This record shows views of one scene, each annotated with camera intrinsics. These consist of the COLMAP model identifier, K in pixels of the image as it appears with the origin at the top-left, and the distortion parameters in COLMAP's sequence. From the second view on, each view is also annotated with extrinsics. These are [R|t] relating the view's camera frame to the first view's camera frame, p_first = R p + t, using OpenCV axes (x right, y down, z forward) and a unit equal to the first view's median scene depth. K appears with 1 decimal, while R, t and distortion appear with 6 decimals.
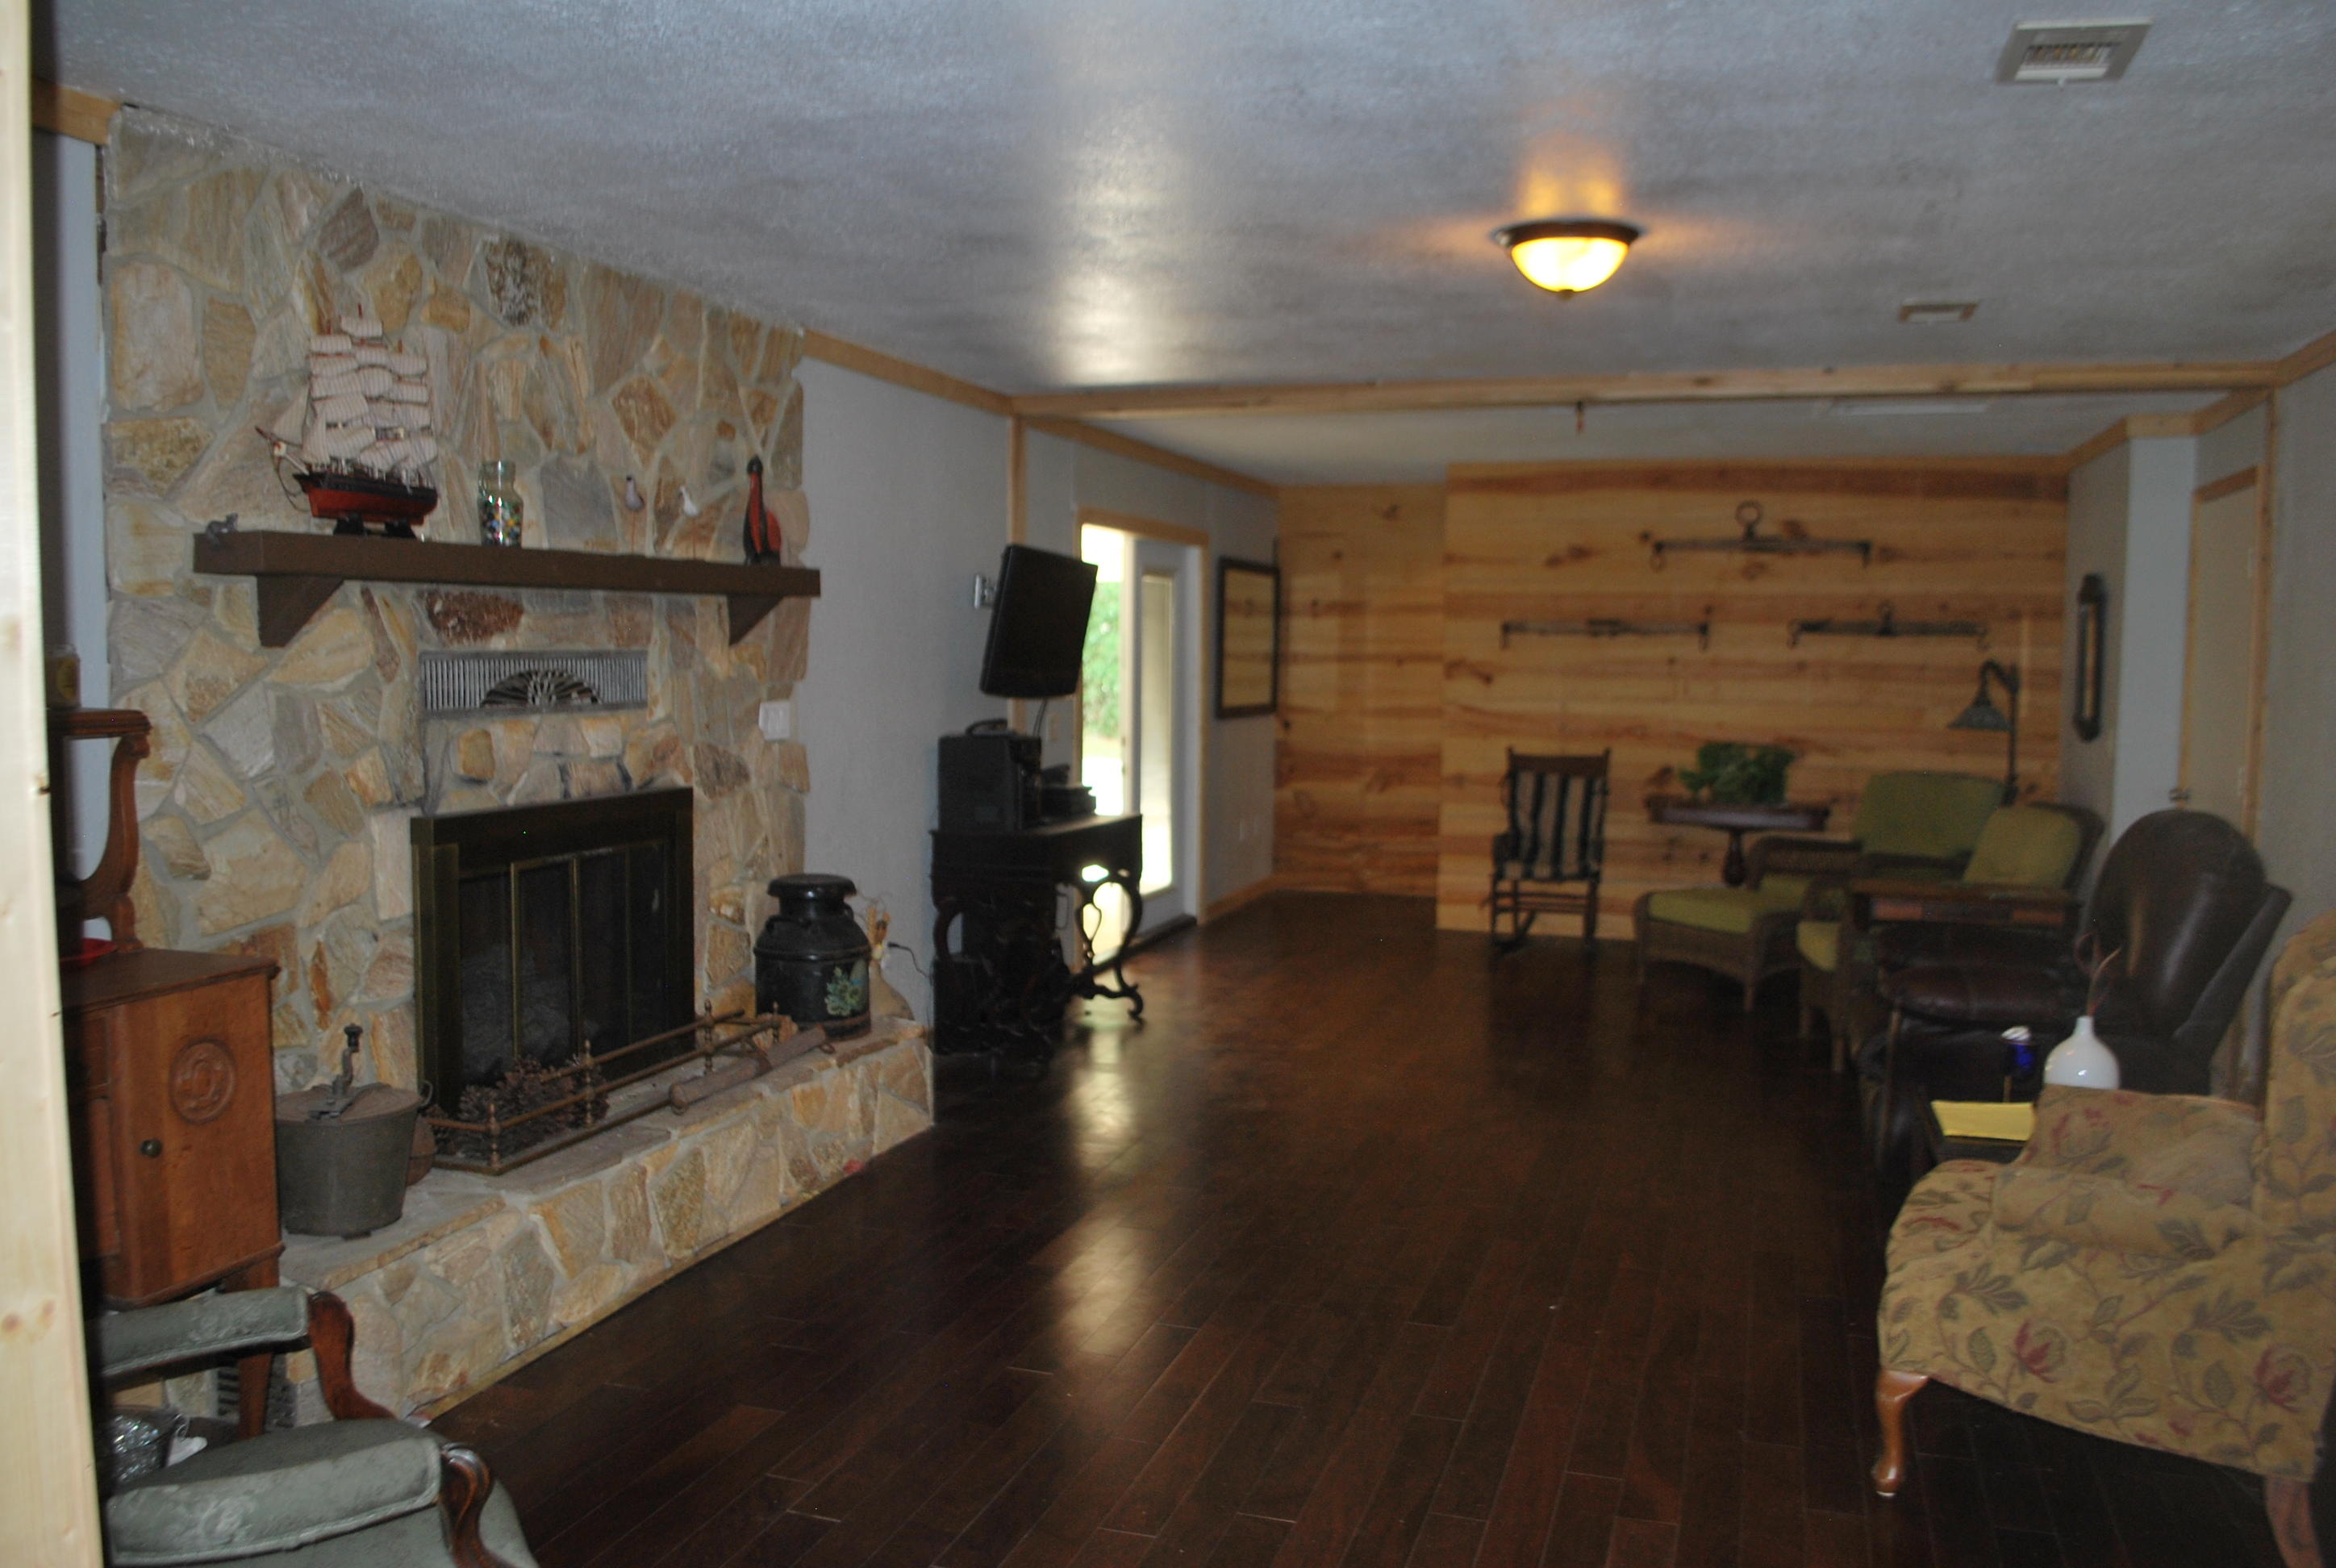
lens RADIAL K [[1830.0, 0, 1160.9], [0, 1830.0, 786.8], [0, 0, 1]] dist [-0.085977, 0.002992]
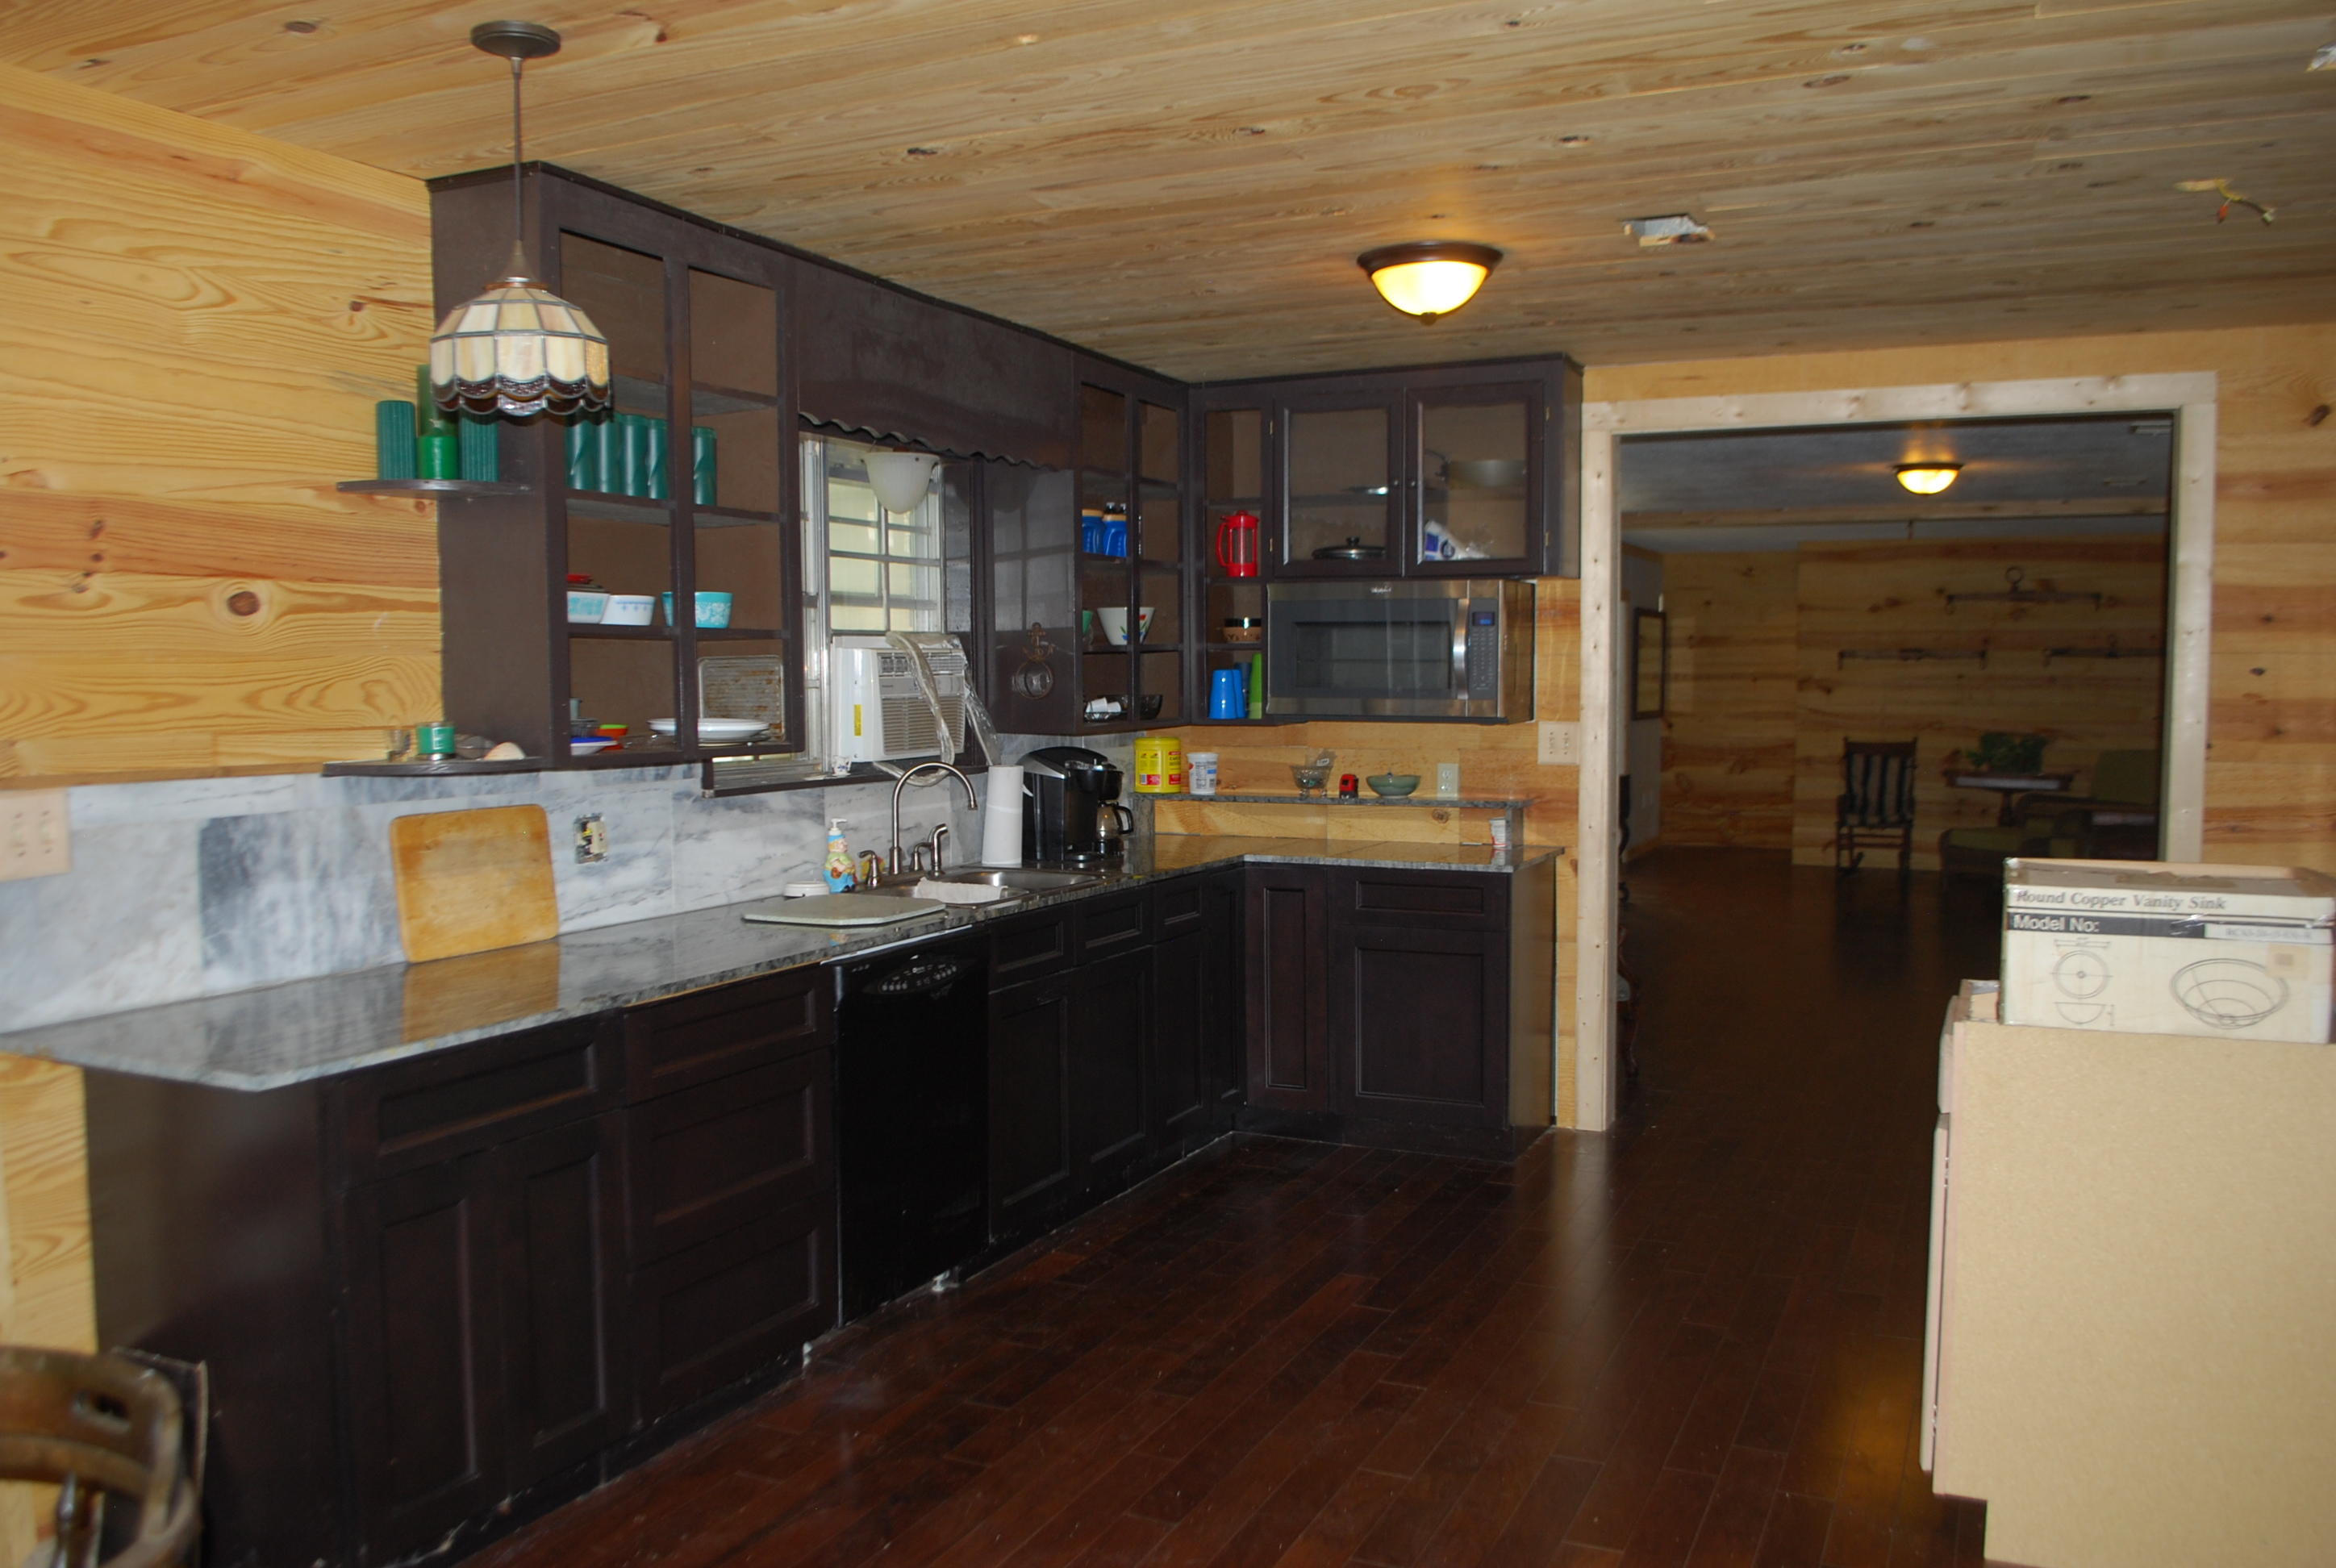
lens RADIAL K [[1830.0, 0, 1176.2], [0, 1830.0, 784.8], [0, 0, 1]] dist [-0.085977, 0.002992]
pose [[0.992872, -0.004279, -0.119112, -0.166525], [0.002719, 0.999909, -0.013251, 0.033851], [0.119158, 0.012833, 0.992792, -0.491123]]
